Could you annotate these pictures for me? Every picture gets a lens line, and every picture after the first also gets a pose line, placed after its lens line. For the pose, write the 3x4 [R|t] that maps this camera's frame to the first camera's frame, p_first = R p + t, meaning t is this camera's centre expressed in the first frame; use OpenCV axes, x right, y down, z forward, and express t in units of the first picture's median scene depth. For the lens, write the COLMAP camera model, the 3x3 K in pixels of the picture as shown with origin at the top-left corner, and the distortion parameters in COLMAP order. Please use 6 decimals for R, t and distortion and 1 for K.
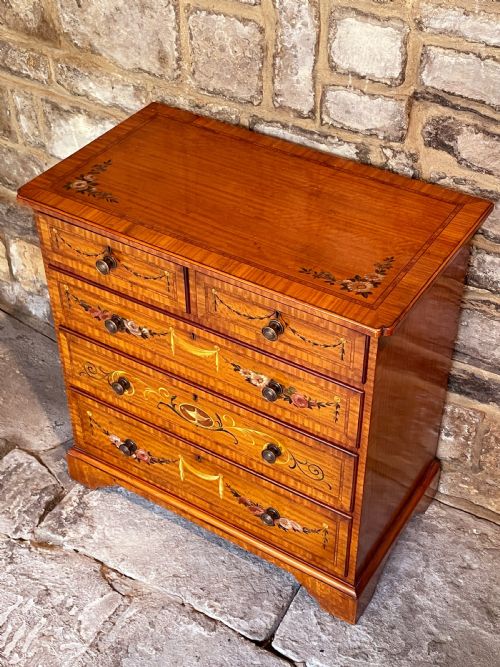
lens RADIAL K [[965.4, 0, 249.9], [0, 965.4, 334.6], [0, 0, 1]] dist [0.054918, 0.000000]
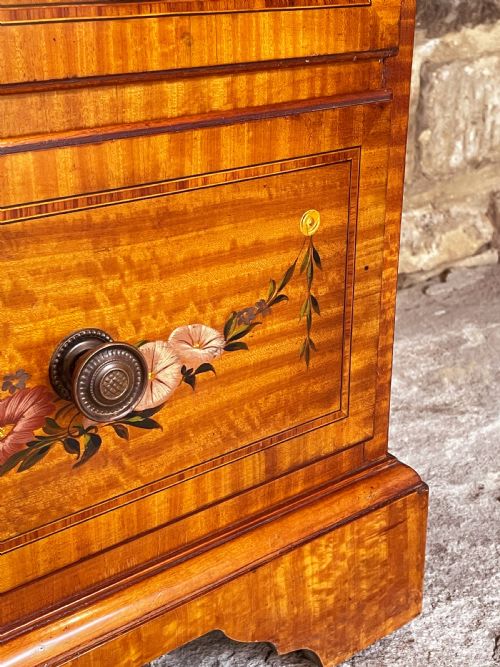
lens RADIAL K [[965.4, 0, 249.3], [0, 965.4, 335.9], [0, 0, 1]] dist [0.054918, 0.000000]
pose [[0.335954, -0.356248, 0.871907, -0.131356], [0.599489, 0.794869, 0.093782, 0.179693], [-0.726462, 0.491193, 0.480607, 0.870388]]
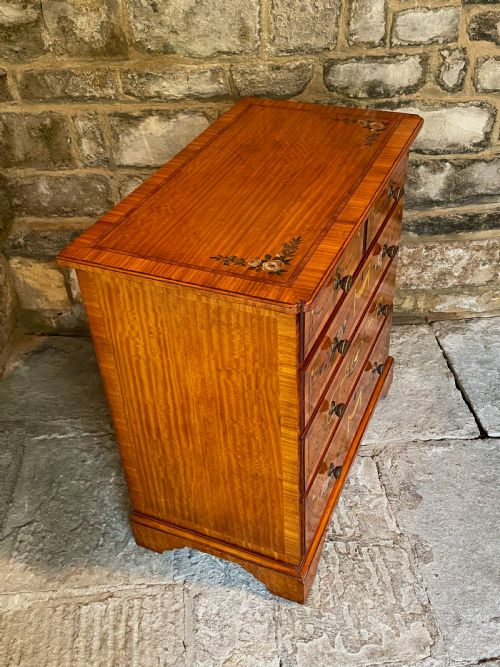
lens RADIAL K [[698.4, 0, 246.2], [0, 698.4, 339.9], [0, 0, 1]] dist [0.023666, 0.000000]
pose [[0.832180, -0.355800, 0.425303, -0.615516], [0.377061, 0.925471, 0.036444, 0.041222], [-0.406573, 0.130037, 0.904317, 0.255742]]
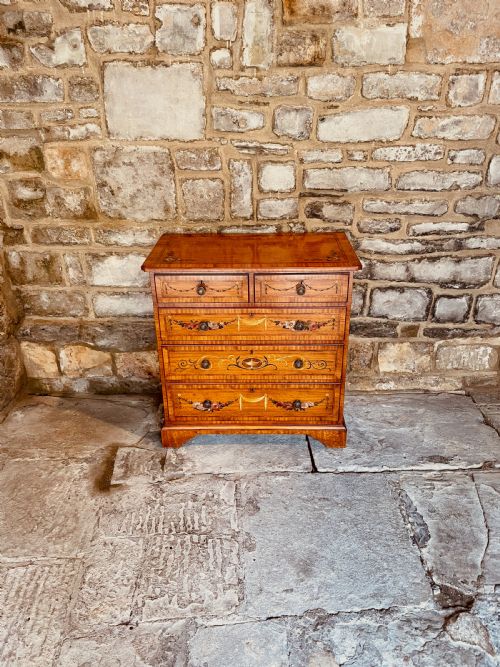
lens RADIAL K [[513.0, 0, 251.4], [0, 513.0, 331.5], [0, 0, 1]] dist [0.072103, -0.113657]
pose [[0.857923, -0.232880, 0.457968, -0.500079], [0.336719, 0.928113, -0.158831, 0.182740], [-0.388058, 0.290471, 0.874664, 0.071956]]
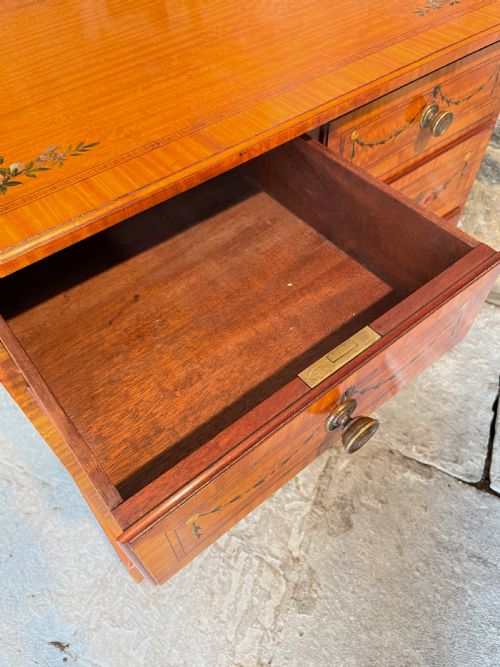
lens RADIAL K [[513.0, 0, 247.2], [0, 513.0, 337.2], [0, 0, 1]] dist [0.072103, -0.113657]
pose [[0.995838, -0.071781, 0.056169, -0.250175], [0.057560, 0.973104, 0.223061, 0.033584], [-0.070670, -0.218900, 0.973185, 0.530052]]
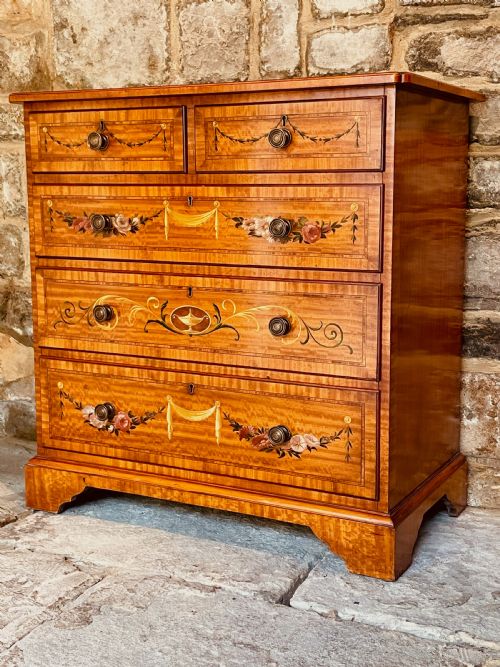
lens RADIAL K [[965.4, 0, 248.4], [0, 965.4, 327.6], [0, 0, 1]] dist [0.054918, 0.000000]
pose [[0.997881, -0.008814, 0.064467, -0.057491], [0.040890, 0.855647, -0.515943, 0.529116], [-0.050614, 0.517485, 0.854194, 0.240986]]
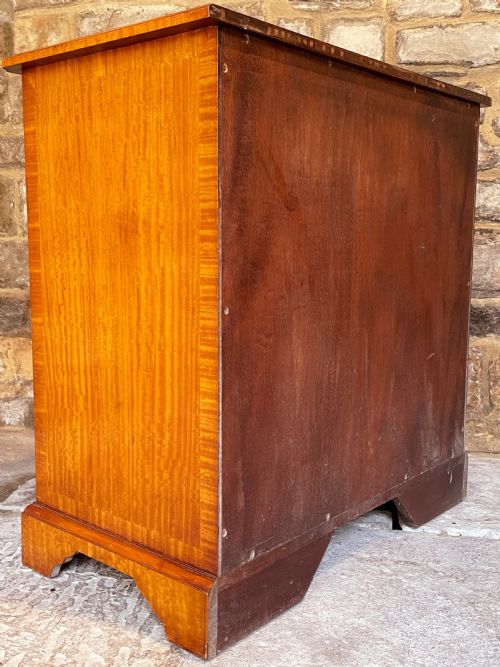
lens RADIAL K [[749.9, 0, 250.7], [0, 749.9, 328.3], [0, 0, 1]] dist [0.023246, 0.000000]
pose [[0.940516, -0.029014, 0.338507, -0.350753], [0.212155, 0.828367, -0.518457, 0.503872], [-0.265366, 0.559434, 0.785248, 0.374147]]
